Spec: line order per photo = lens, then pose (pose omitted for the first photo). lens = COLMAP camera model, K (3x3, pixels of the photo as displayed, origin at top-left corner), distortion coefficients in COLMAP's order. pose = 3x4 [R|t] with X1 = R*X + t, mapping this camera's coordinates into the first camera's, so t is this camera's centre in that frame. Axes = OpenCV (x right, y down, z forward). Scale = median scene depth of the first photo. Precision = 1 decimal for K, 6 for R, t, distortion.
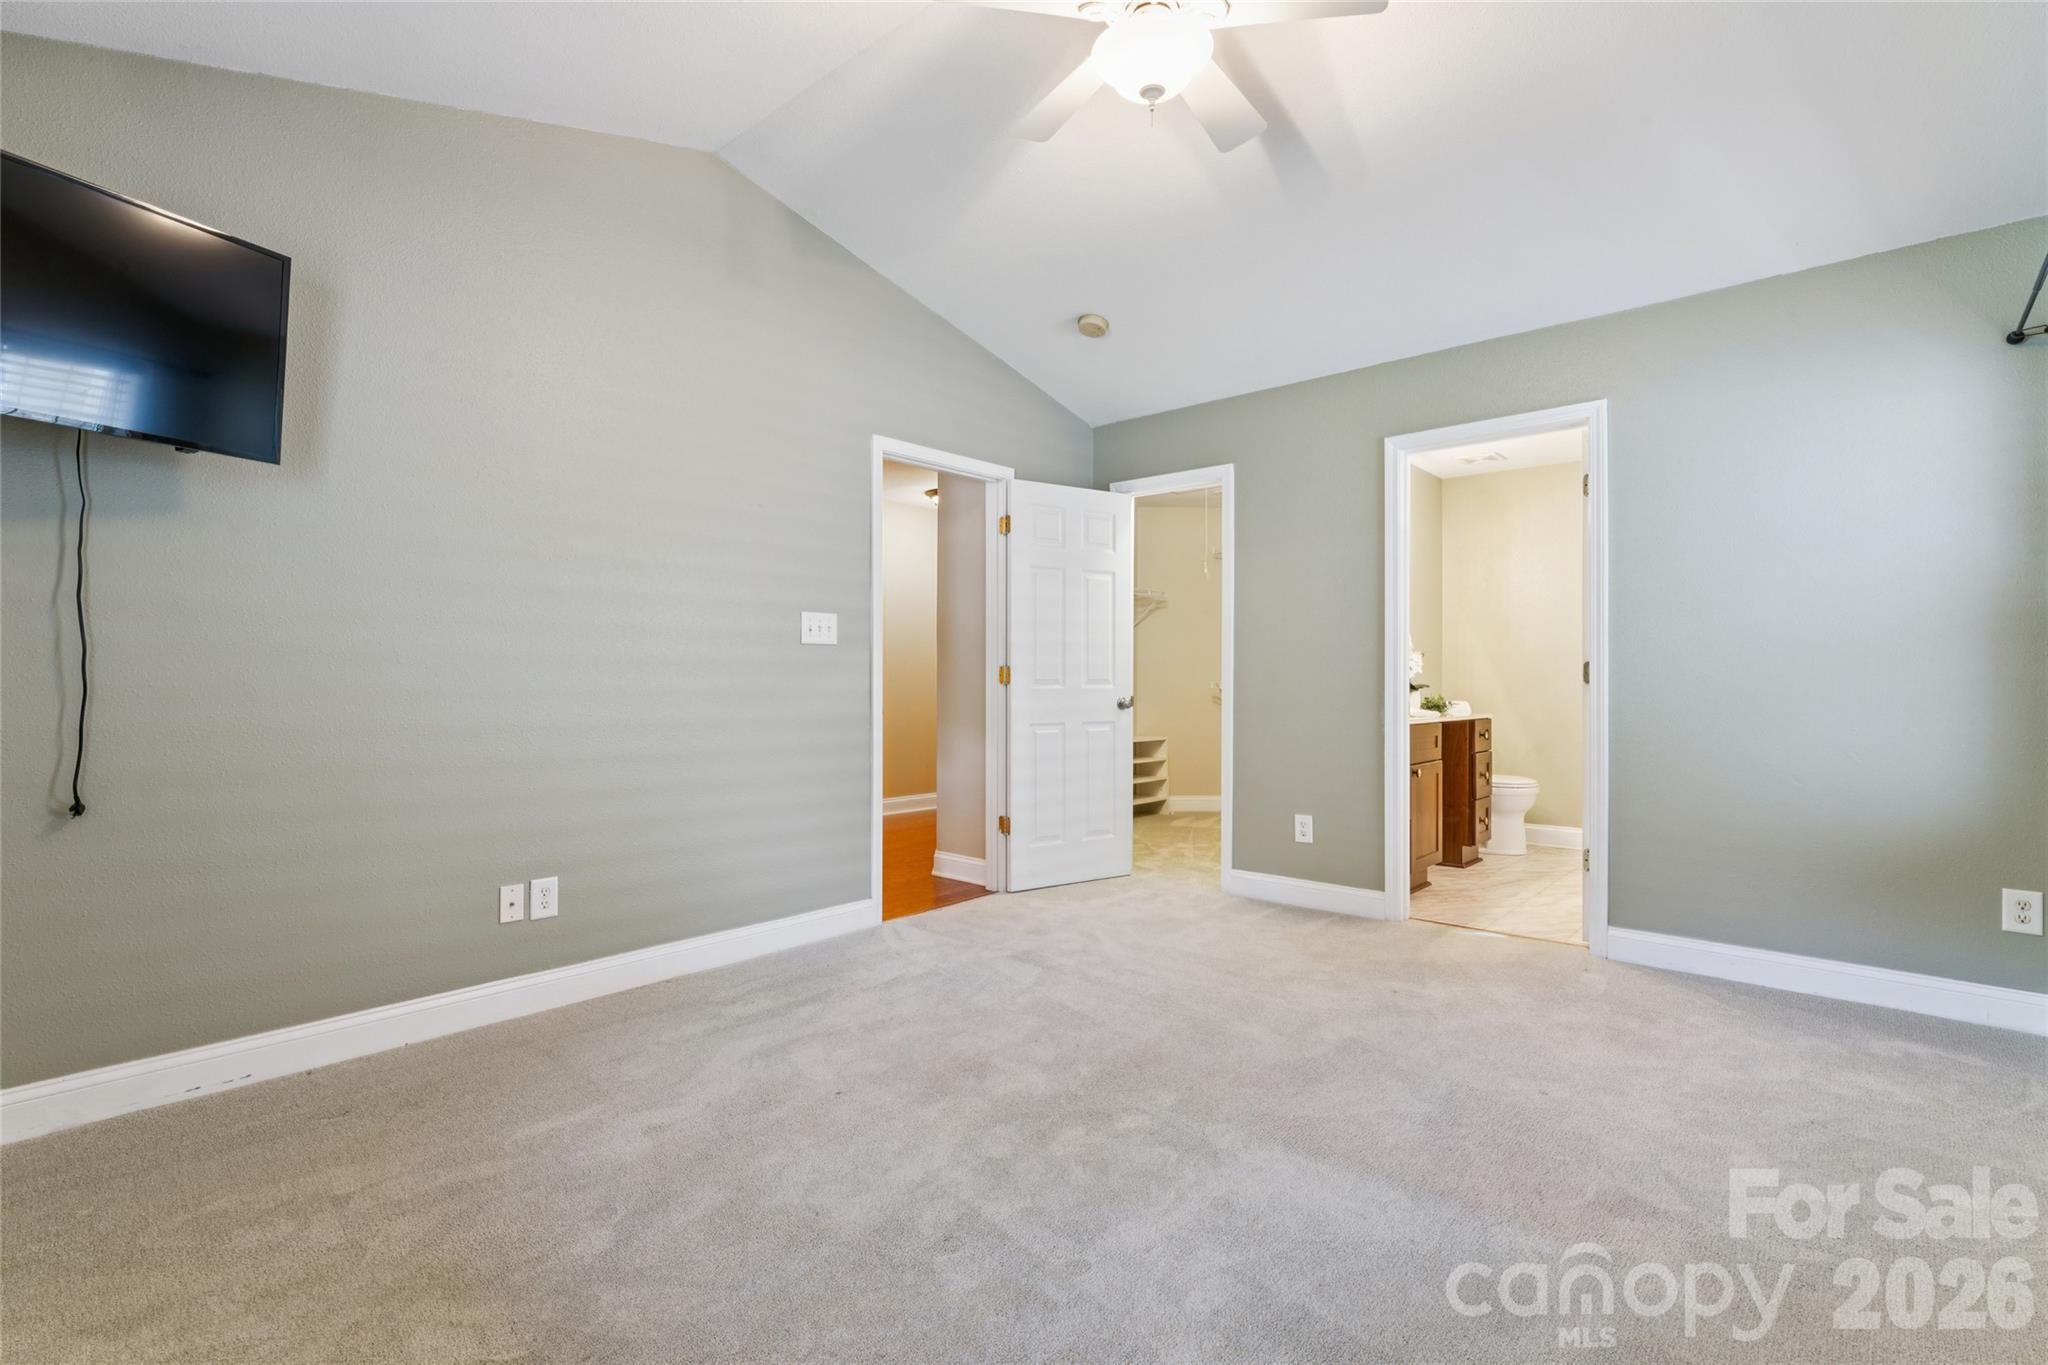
lens RADIAL K [[938.6, 0, 1019.2], [0, 938.6, 679.5], [0, 0, 1]] dist [0.000560, -0.001533]
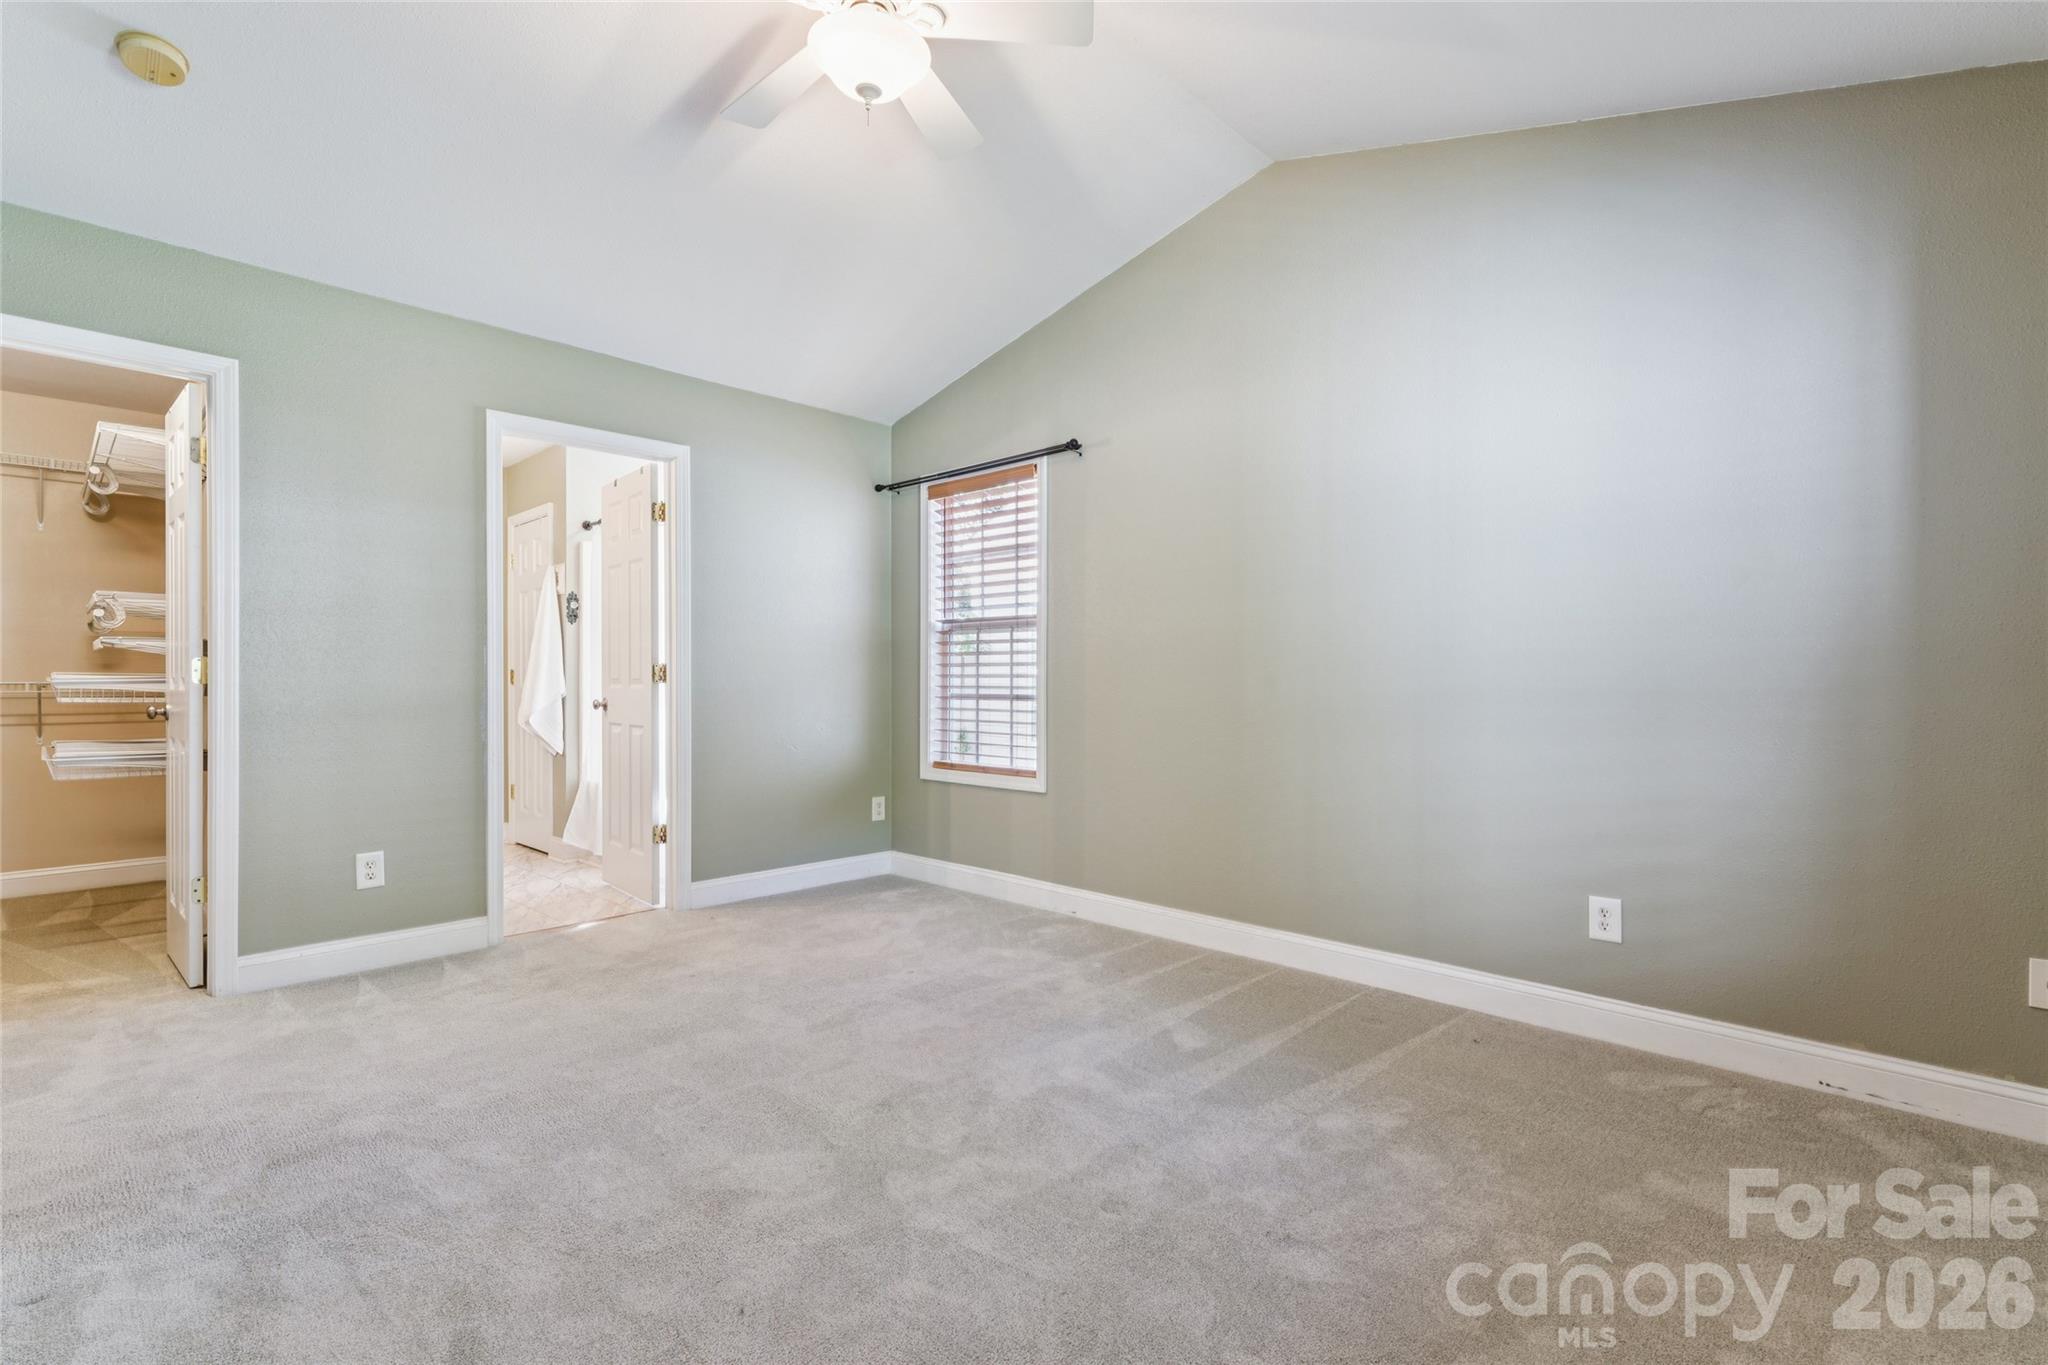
lens RADIAL K [[938.6, 0, 1021.8], [0, 938.6, 696.4], [0, 0, 1]] dist [0.000560, -0.001533]
pose [[0.018607, -0.017078, 0.999681, -0.548116], [-0.004545, 0.999842, 0.017166, -0.001475], [-0.999817, -0.004863, 0.018526, 0.521484]]
